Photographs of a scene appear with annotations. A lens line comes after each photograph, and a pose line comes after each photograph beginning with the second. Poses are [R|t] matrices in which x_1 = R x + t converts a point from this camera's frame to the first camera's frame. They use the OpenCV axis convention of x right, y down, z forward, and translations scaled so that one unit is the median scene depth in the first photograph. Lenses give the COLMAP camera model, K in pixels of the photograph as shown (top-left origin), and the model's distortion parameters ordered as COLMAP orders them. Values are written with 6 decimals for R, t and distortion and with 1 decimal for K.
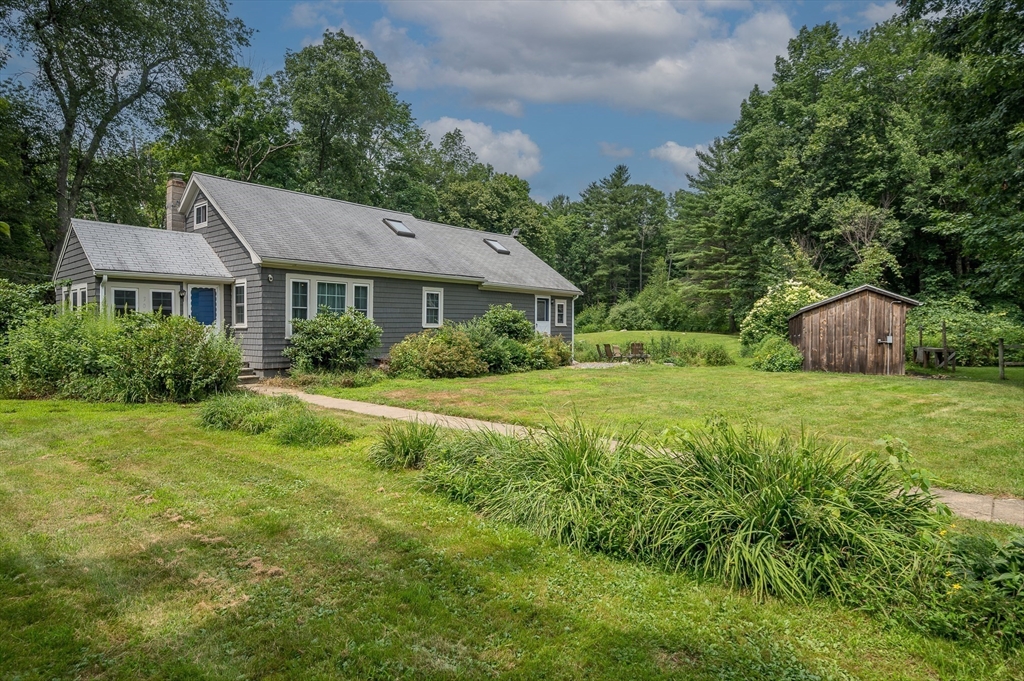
lens RADIAL K [[581.5, 0, 508.5], [0, 581.5, 336.9], [0, 0, 1]] dist [0.001826, 0.002003]
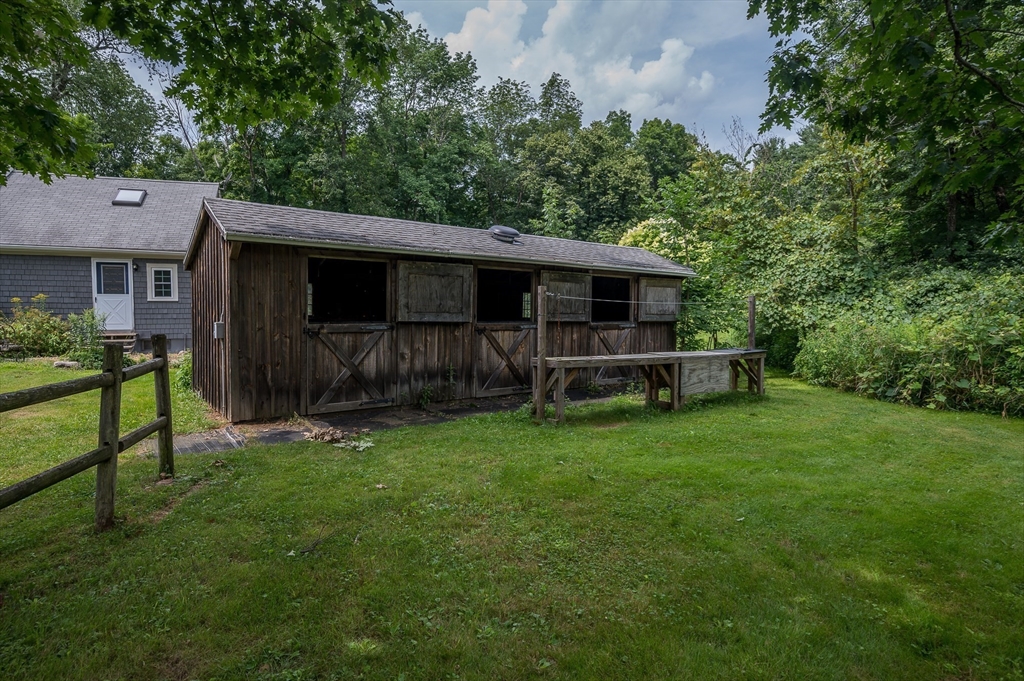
lens RADIAL K [[593.1, 0, 509.2], [0, 593.1, 334.1], [0, 0, 1]] dist [0.000393, -0.000272]
pose [[0.872012, 0.020069, -0.489073, 0.304141], [-0.006623, 0.999551, 0.029208, -0.000832], [0.489440, -0.022231, 0.871753, 0.214928]]
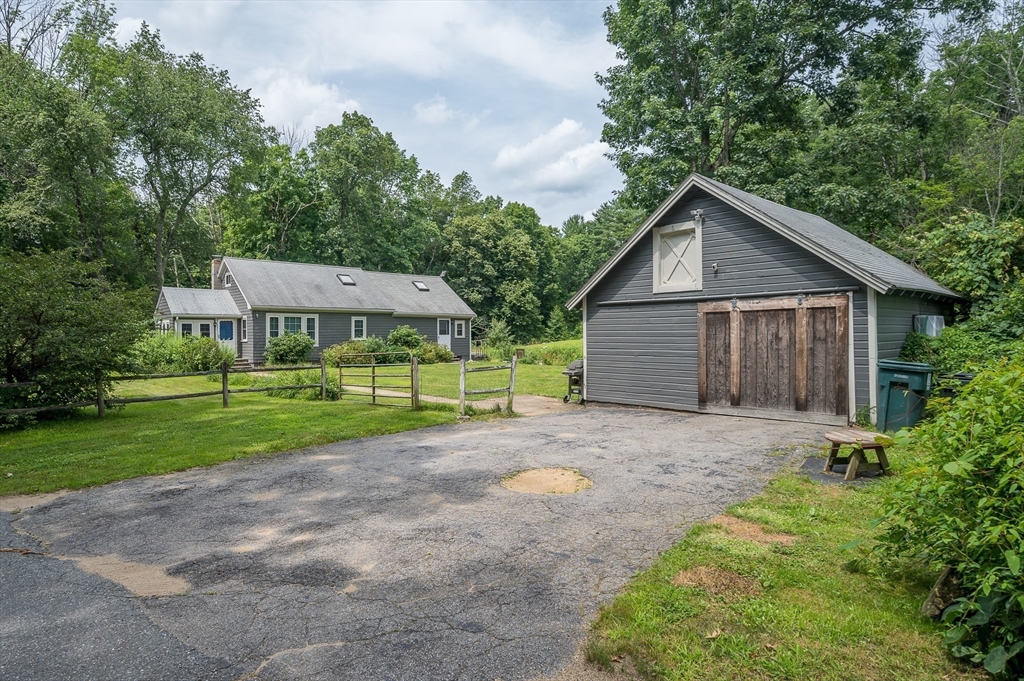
lens RADIAL K [[581.5, 0, 508.5], [0, 581.5, 336.9], [0, 0, 1]] dist [0.001826, 0.002003]
pose [[0.993700, -0.007386, -0.111832, 0.145290], [0.006081, 0.999909, -0.012007, -0.000665], [0.111910, 0.011251, 0.993655, -0.189290]]
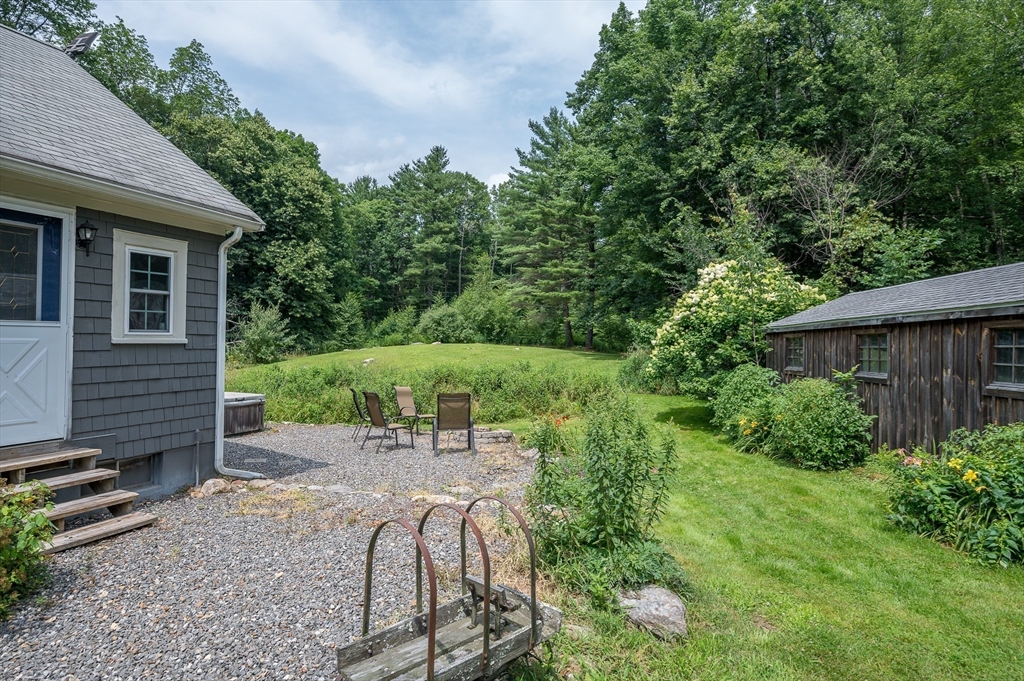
lens RADIAL K [[581.5, 0, 508.5], [0, 581.5, 336.9], [0, 0, 1]] dist [0.001826, 0.002003]
pose [[0.952423, 0.013848, 0.304466, 0.059554], [-0.008917, 0.999806, -0.017582, -0.006880], [-0.304650, 0.014030, 0.952361, 0.269322]]
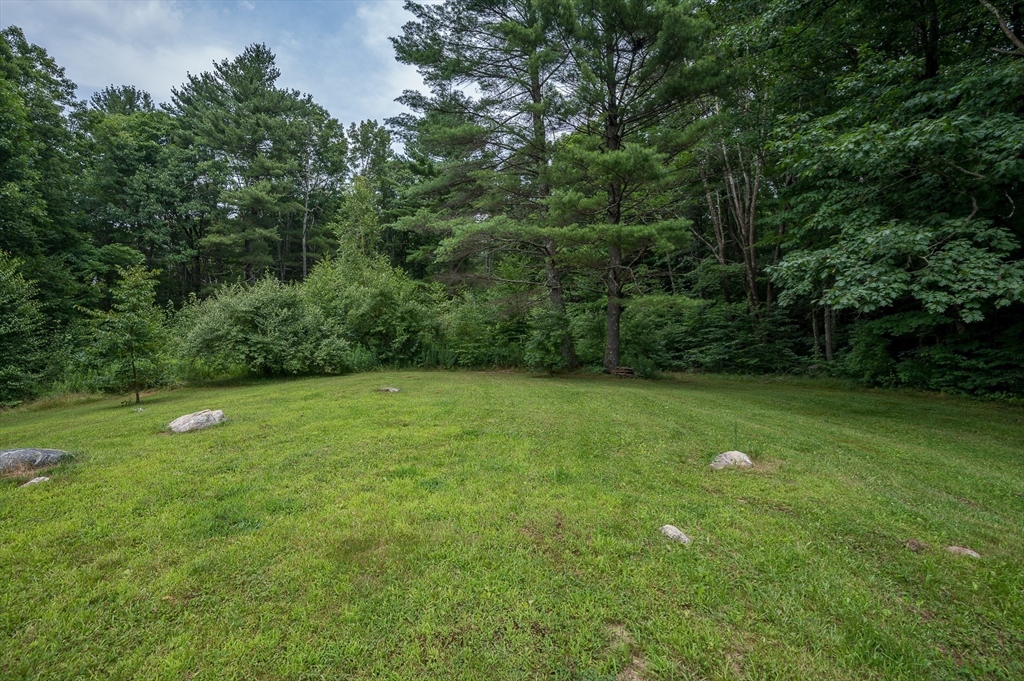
lens RADIAL K [[506.3, 0, 502.3], [0, 506.3, 335.8], [0, 0, 1]] dist [0.001671, -0.000160]
pose [[0.825434, -0.015589, 0.564284, 0.181412], [0.033797, 0.999190, -0.021835, -0.024697], [-0.563487, 0.037094, 0.825292, 0.822851]]
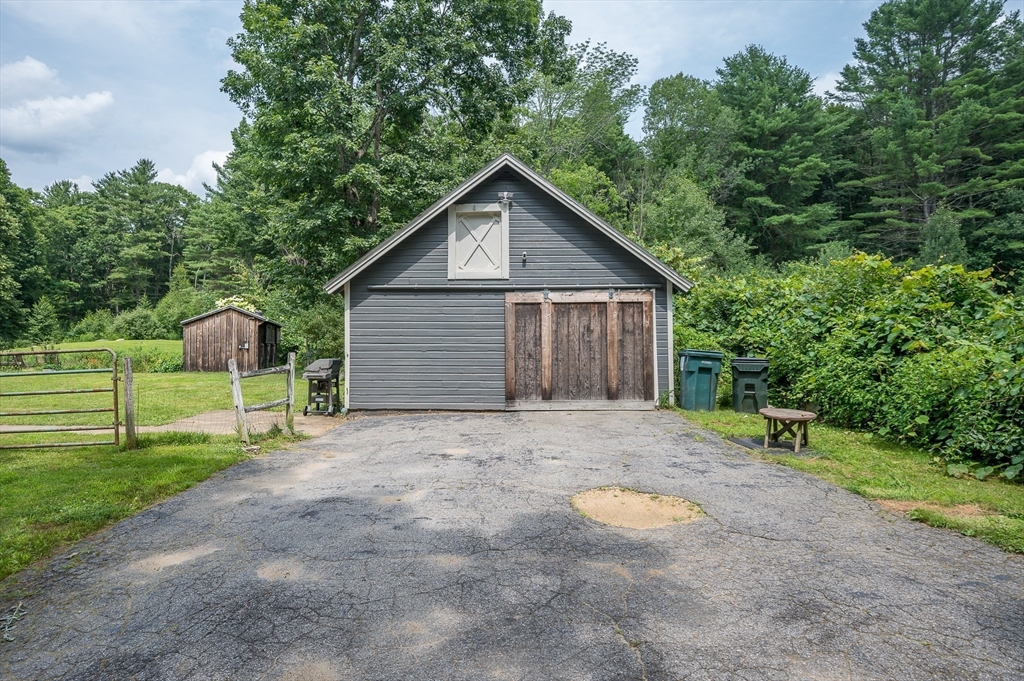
lens RADIAL K [[593.1, 0, 509.2], [0, 593.1, 334.1], [0, 0, 1]] dist [0.000393, -0.000272]
pose [[0.774393, 0.001916, 0.632702, 0.075158], [0.010714, 0.999812, -0.016141, 0.001779], [-0.632615, 0.019279, 0.774227, -0.135086]]
